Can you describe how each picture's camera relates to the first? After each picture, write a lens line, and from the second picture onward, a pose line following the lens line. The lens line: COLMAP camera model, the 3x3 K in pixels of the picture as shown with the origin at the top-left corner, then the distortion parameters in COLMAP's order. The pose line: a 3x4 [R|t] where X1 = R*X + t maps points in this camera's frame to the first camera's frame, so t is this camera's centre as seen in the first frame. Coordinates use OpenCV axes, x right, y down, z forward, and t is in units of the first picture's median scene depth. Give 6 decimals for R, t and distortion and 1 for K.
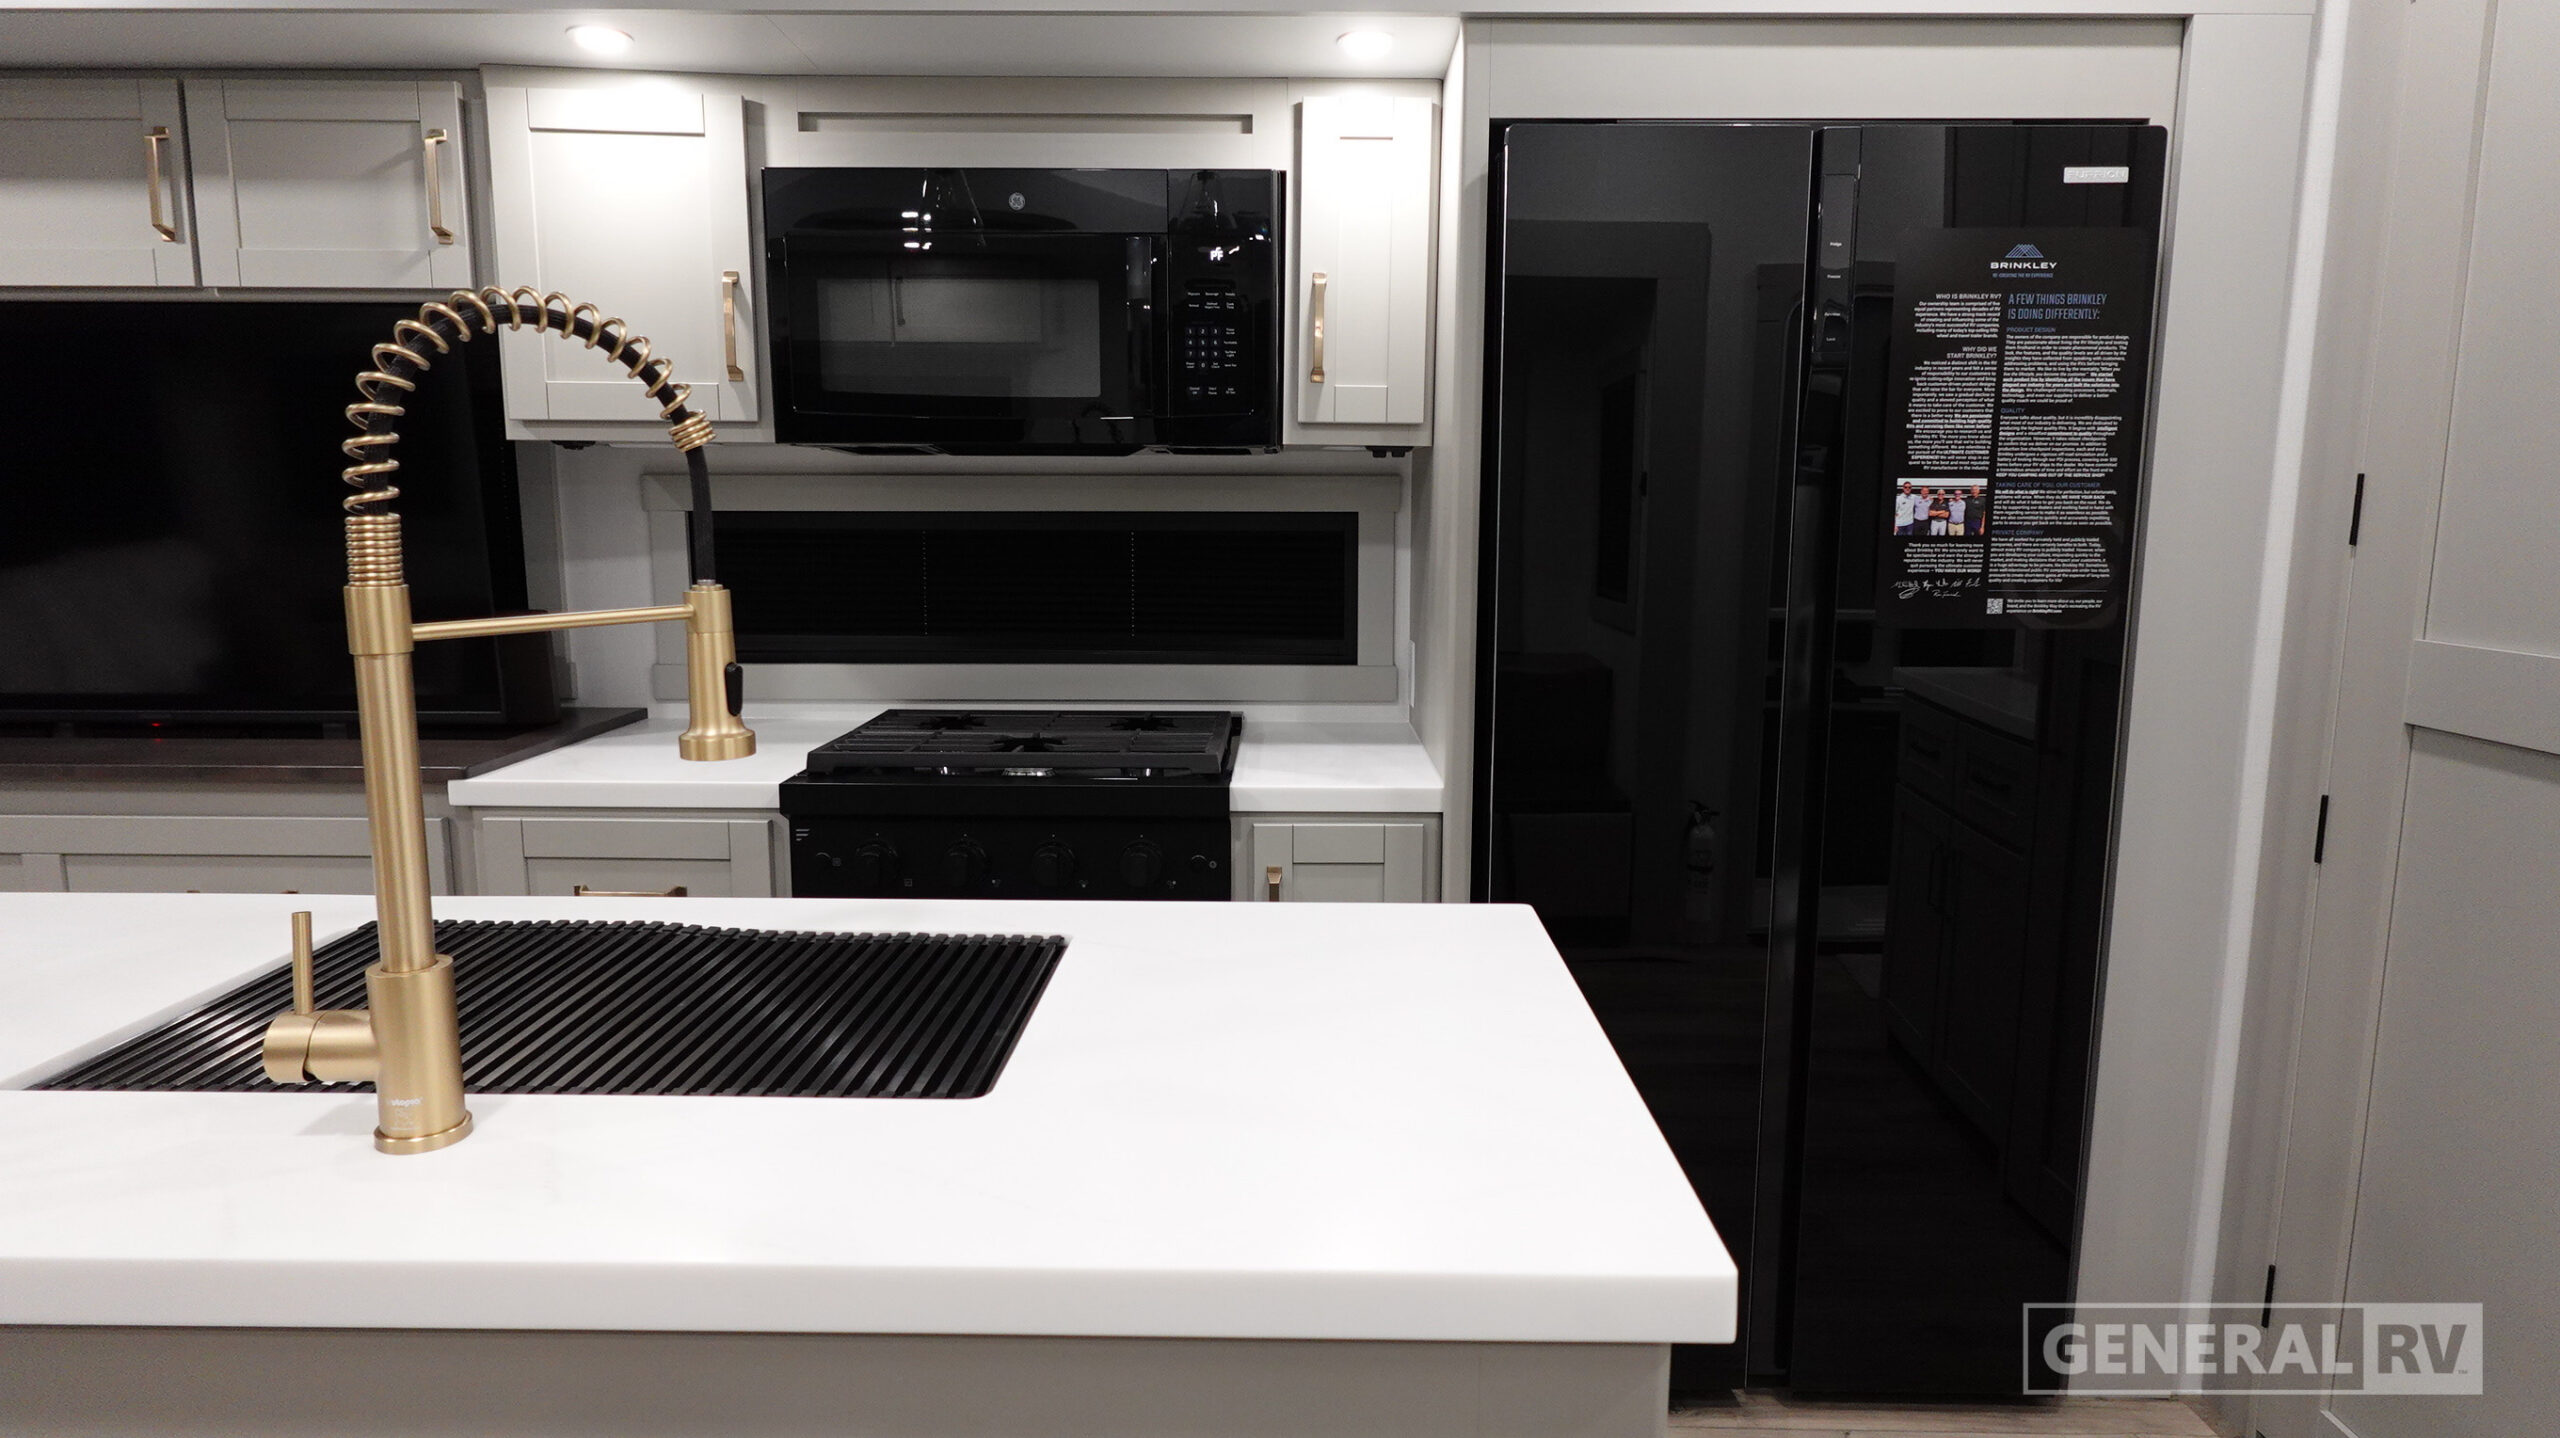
lens RADIAL K [[1481.4, 0, 1271.8], [0, 1481.4, 717.5], [0, 0, 1]] dist [-0.002887, 0.003312]
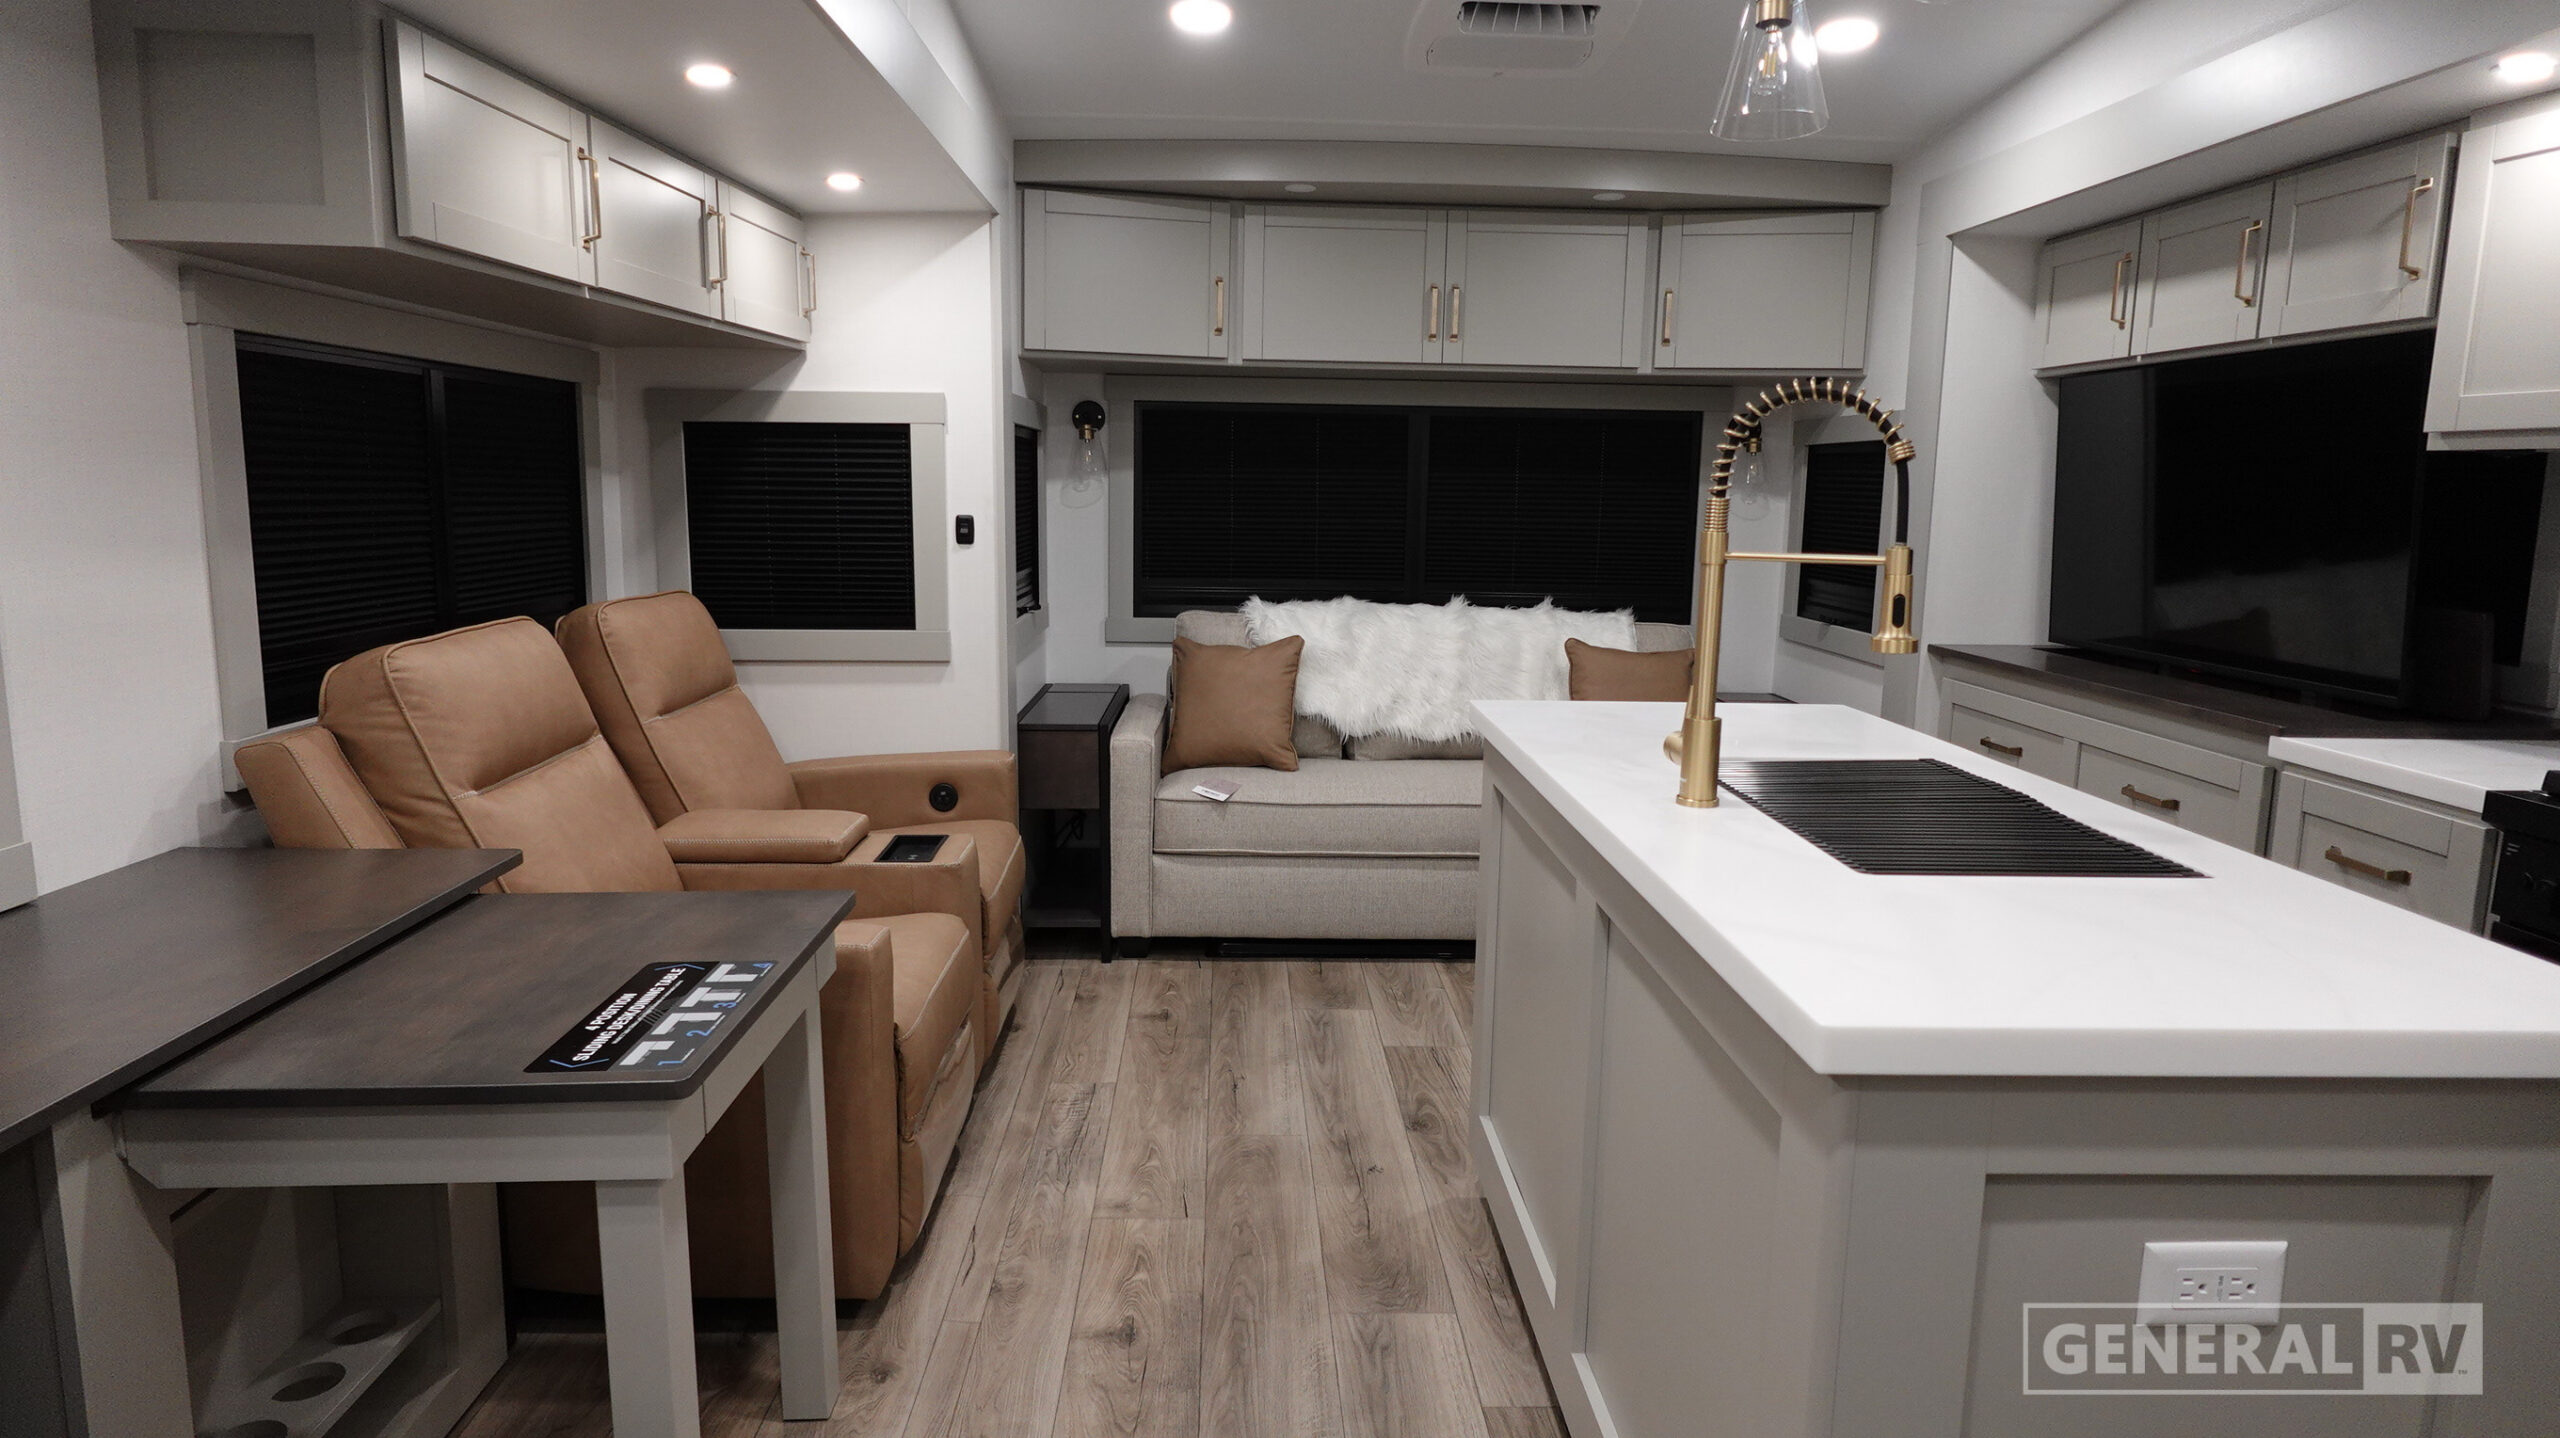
lens RADIAL K [[1481.4, 0, 1270.8], [0, 1481.4, 725.2], [0, 0, 1]] dist [-0.002887, 0.003312]
pose [[0.037698, 0.158431, -0.986650, 0.599249], [-0.167496, 0.974385, 0.150062, -0.010000], [0.985152, 0.159603, 0.063269, 0.119301]]
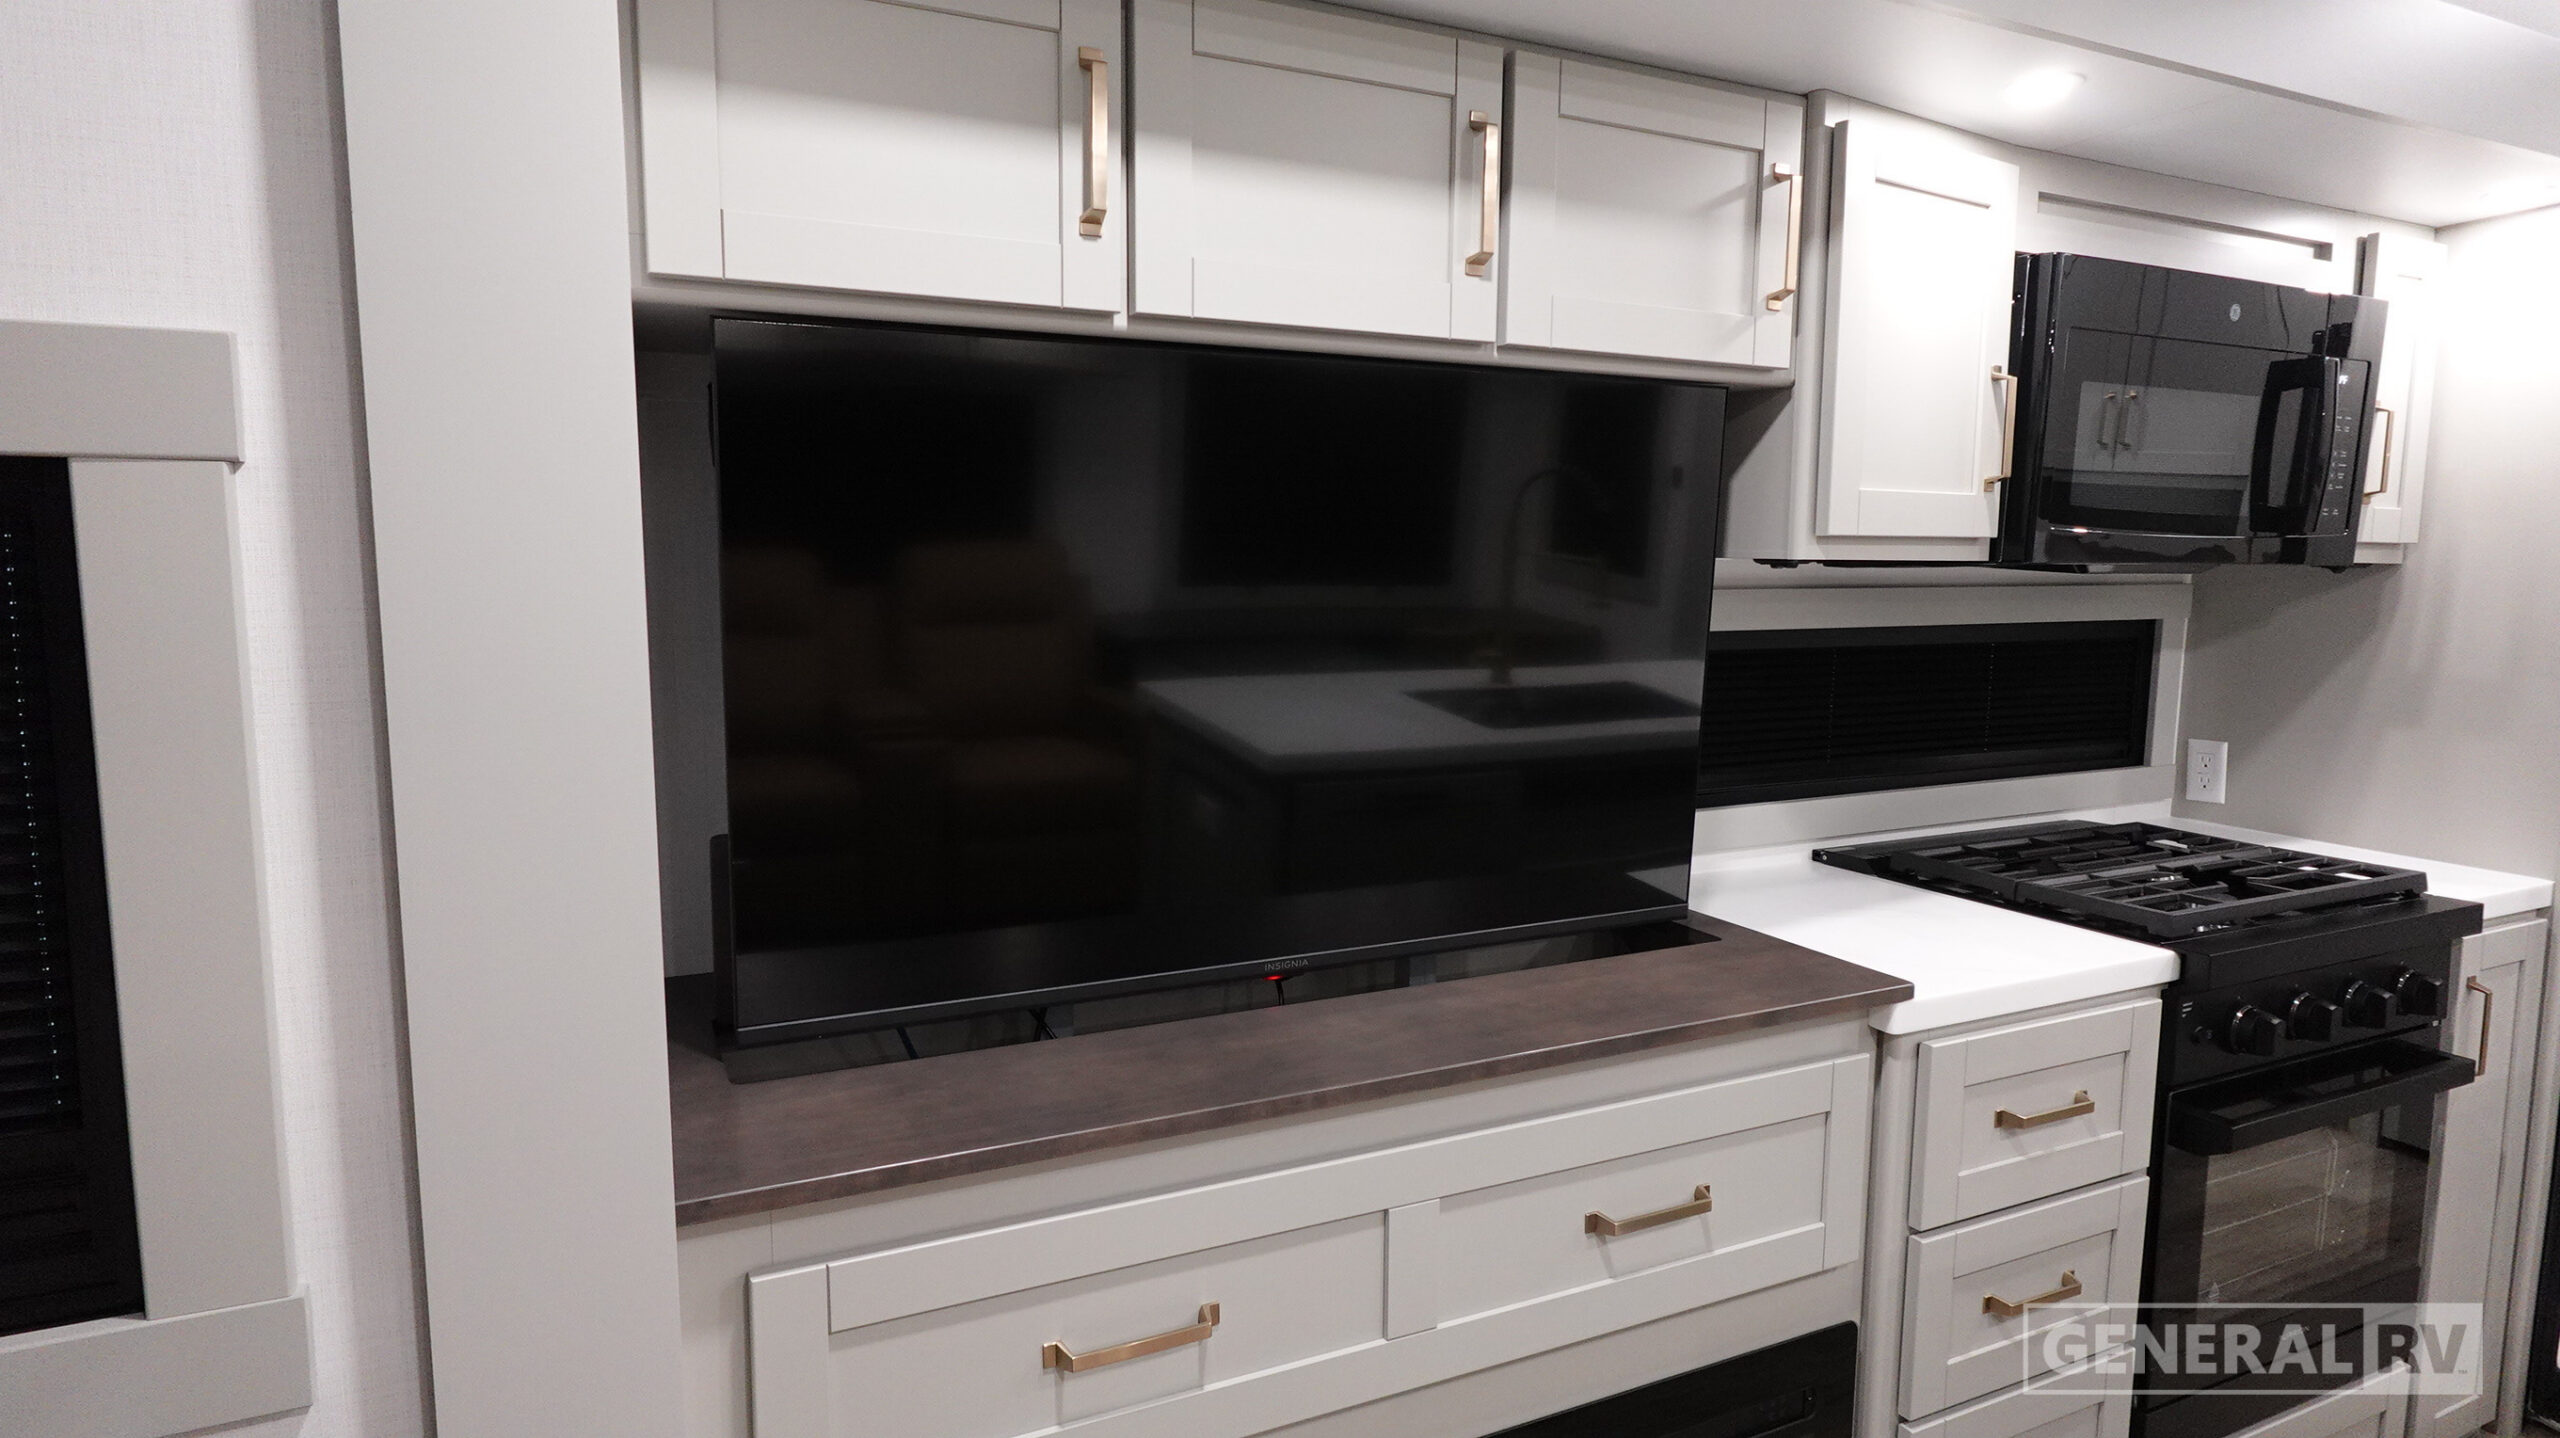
lens RADIAL K [[1481.4, 0, 1281.8], [0, 1481.4, 715.9], [0, 0, 1]] dist [-0.002887, 0.003312]
pose [[0.889822, -0.048715, 0.453700, -1.172349], [0.063238, 0.997856, -0.016883, -0.113398], [-0.451904, 0.043714, 0.890995, 0.443564]]
